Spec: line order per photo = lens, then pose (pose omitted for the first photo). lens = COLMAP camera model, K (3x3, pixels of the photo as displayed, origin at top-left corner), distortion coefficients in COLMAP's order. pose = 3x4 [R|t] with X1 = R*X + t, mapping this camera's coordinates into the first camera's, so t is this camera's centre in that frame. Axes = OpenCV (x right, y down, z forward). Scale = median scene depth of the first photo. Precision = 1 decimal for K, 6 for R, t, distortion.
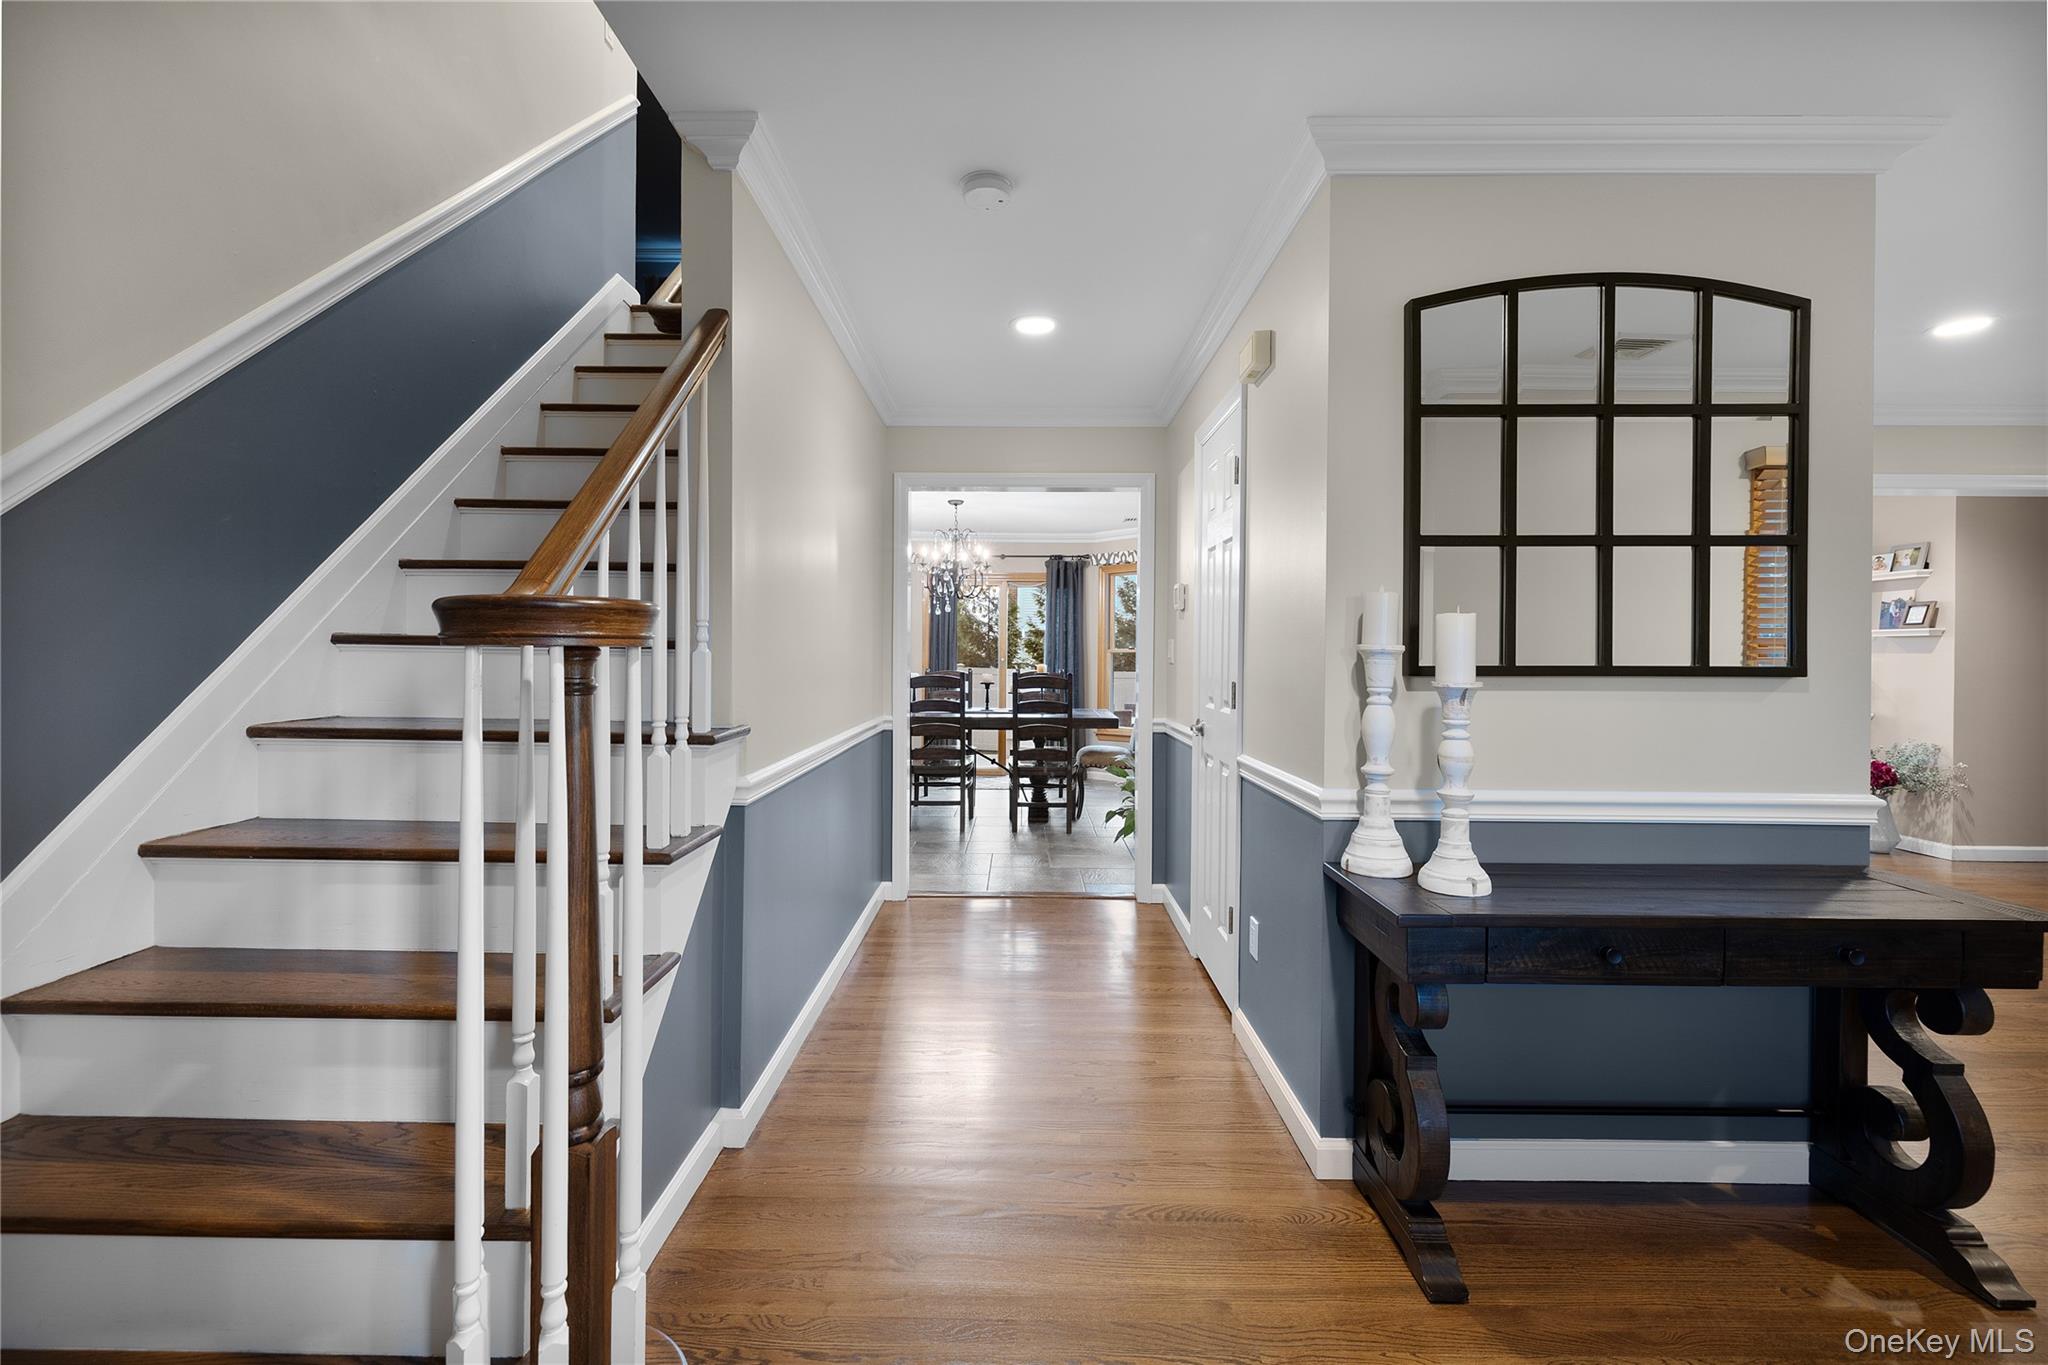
lens RADIAL K [[872.2, 0, 1023.0], [0, 872.2, 666.3], [0, 0, 1]] dist [-0.001330, -0.000523]
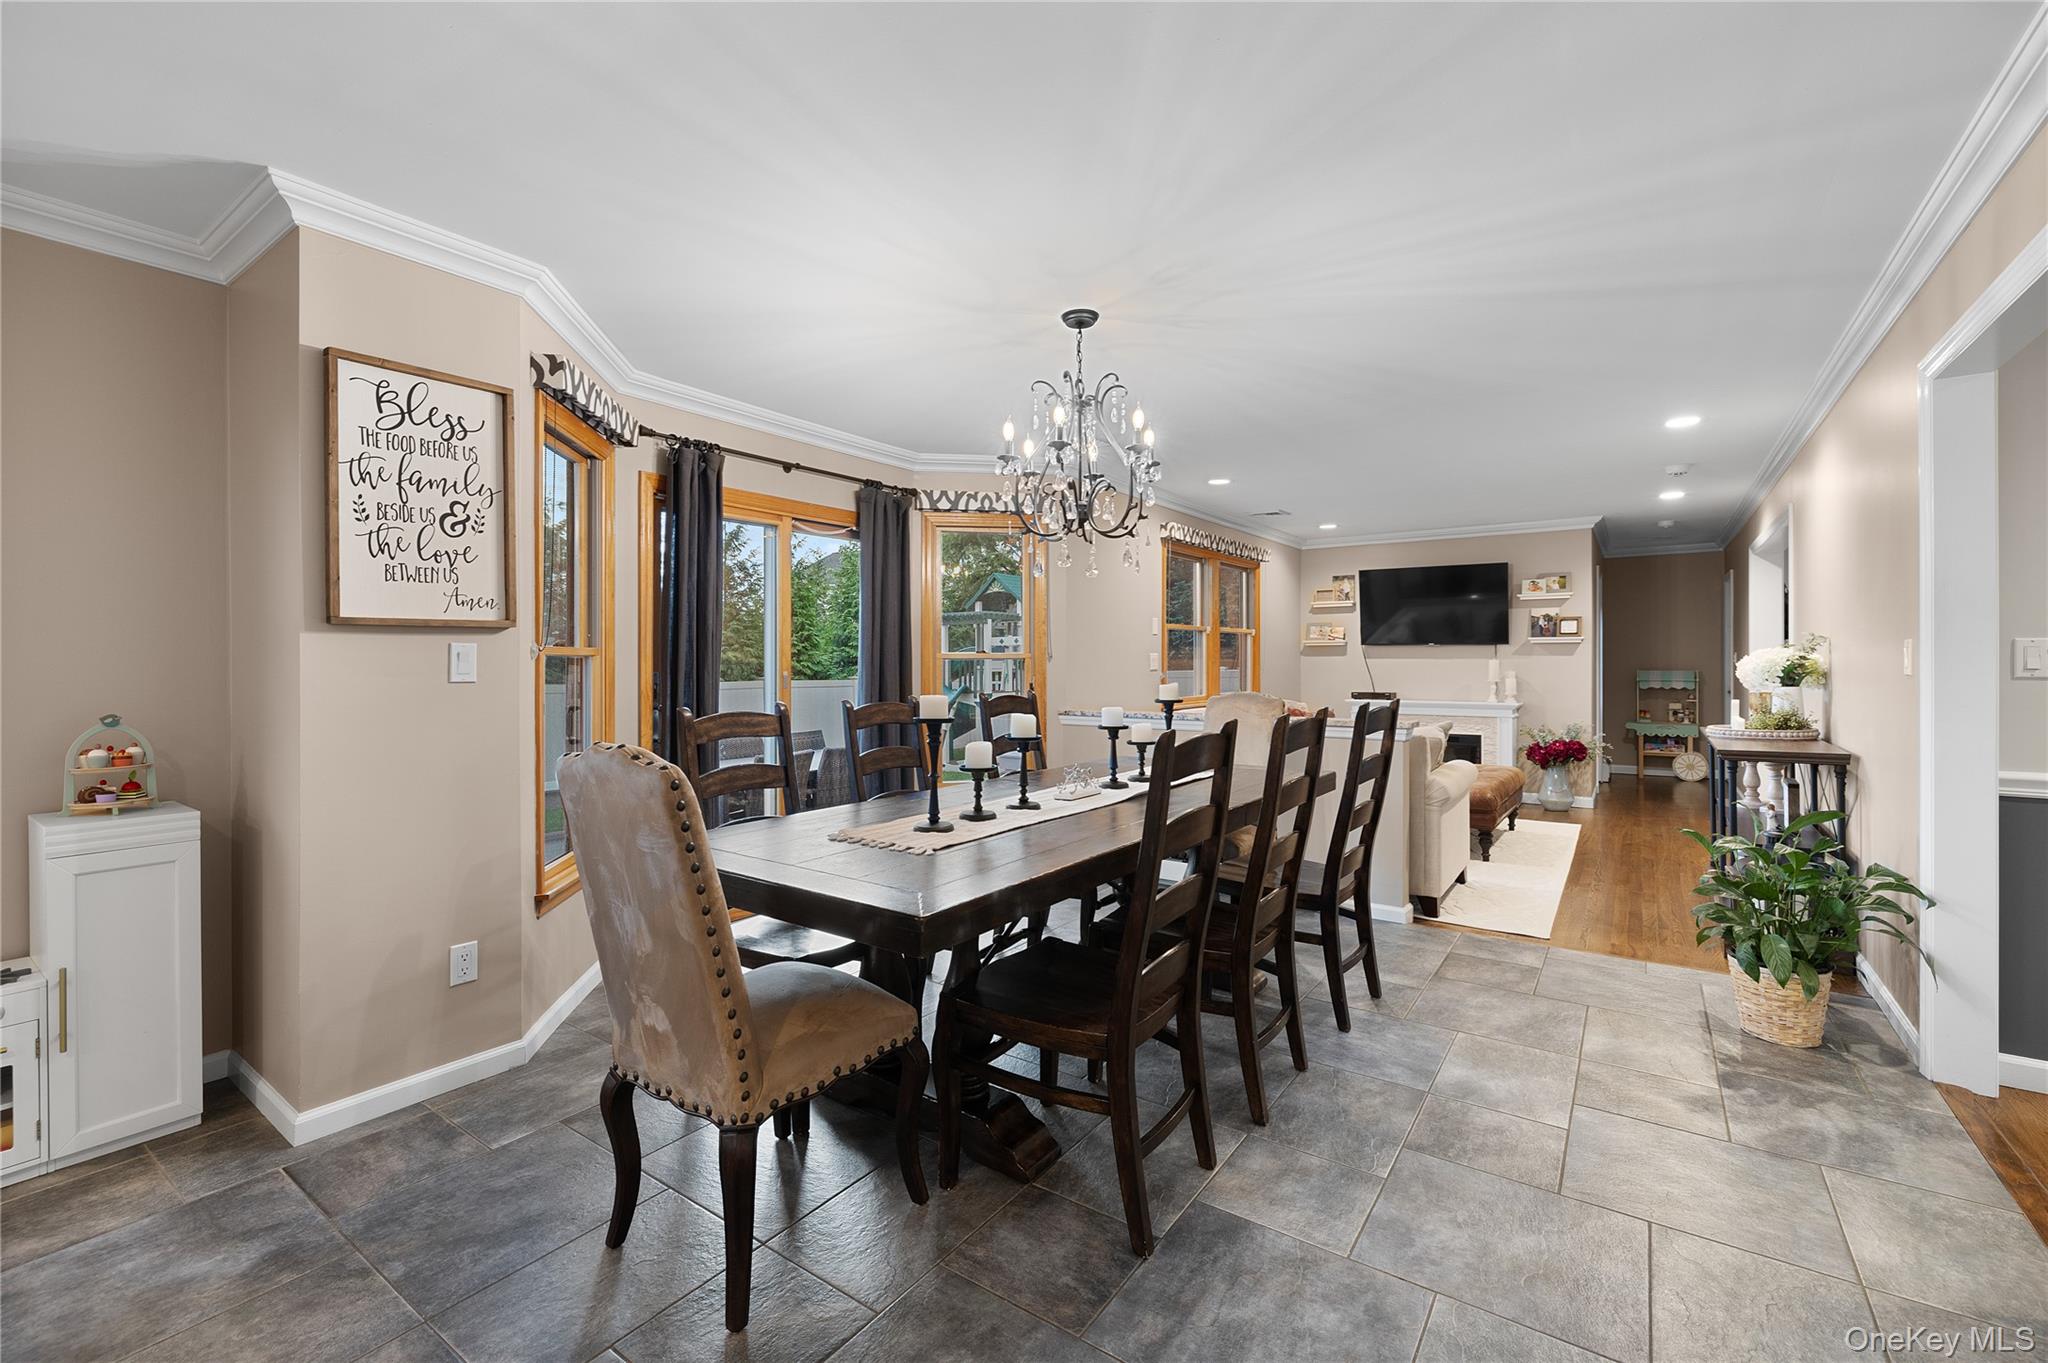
lens RADIAL K [[872.2, 0, 1023.0], [0, 872.2, 665.3], [0, 0, 1]] dist [-0.001330, -0.000523]
pose [[0.575379, -0.014538, 0.817757, -0.527557], [0.013153, 0.999877, 0.008521, -0.022407], [-0.817781, 0.005853, 0.575500, 0.901746]]
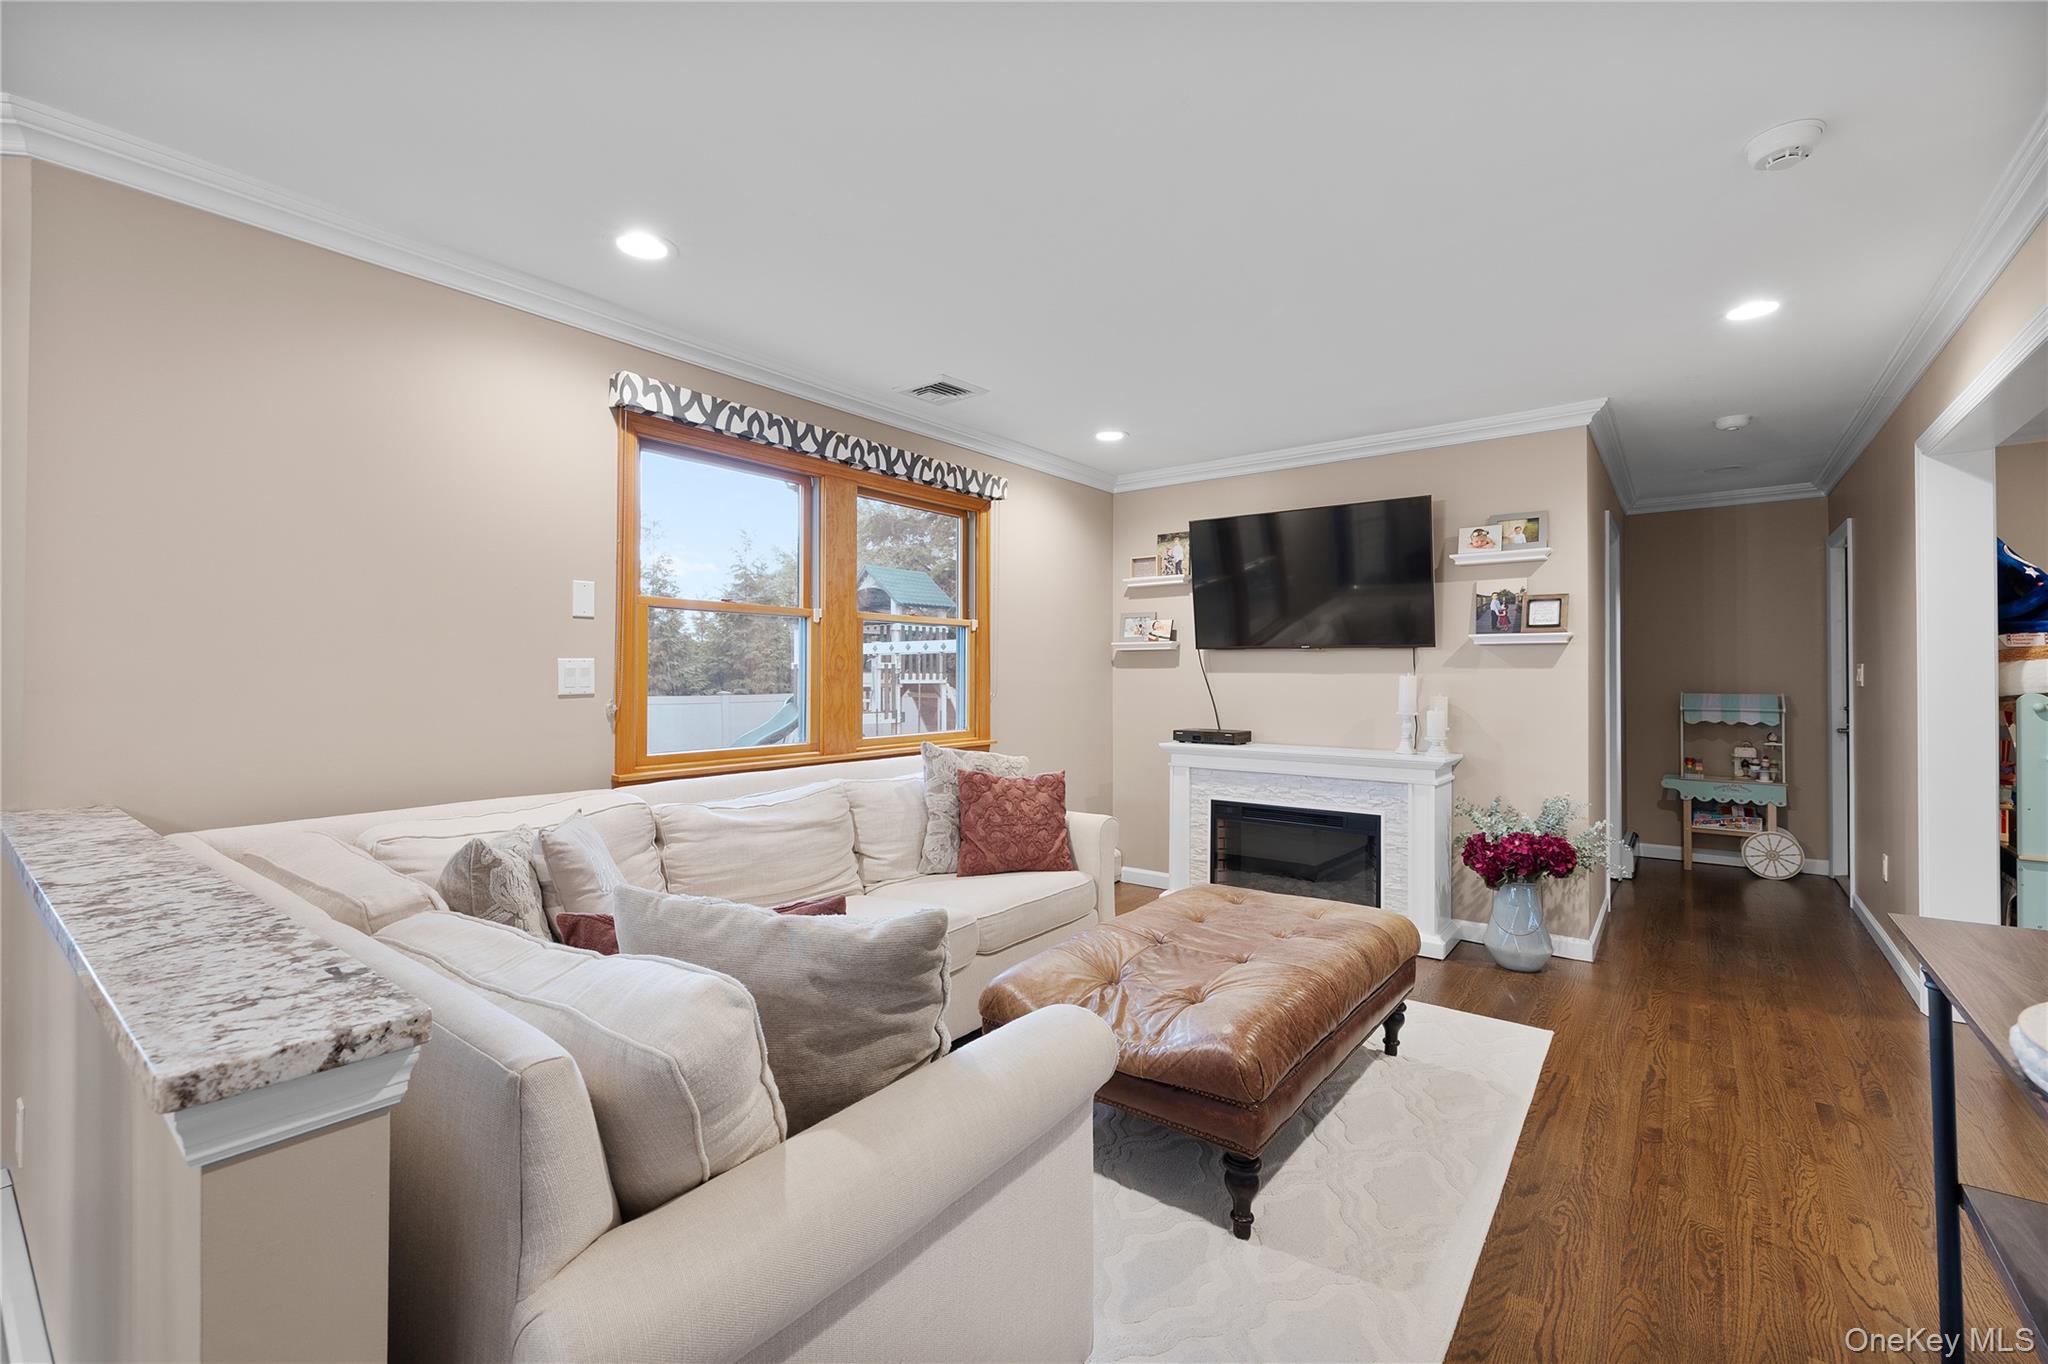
lens RADIAL K [[872.2, 0, 1023.0], [0, 872.2, 665.8], [0, 0, 1]] dist [-0.001330, -0.000523]
pose [[0.605230, -0.001058, 0.796050, 0.214746], [0.009008, 0.999944, -0.005519, -0.016787], [-0.795999, 0.010511, 0.605206, 0.895545]]
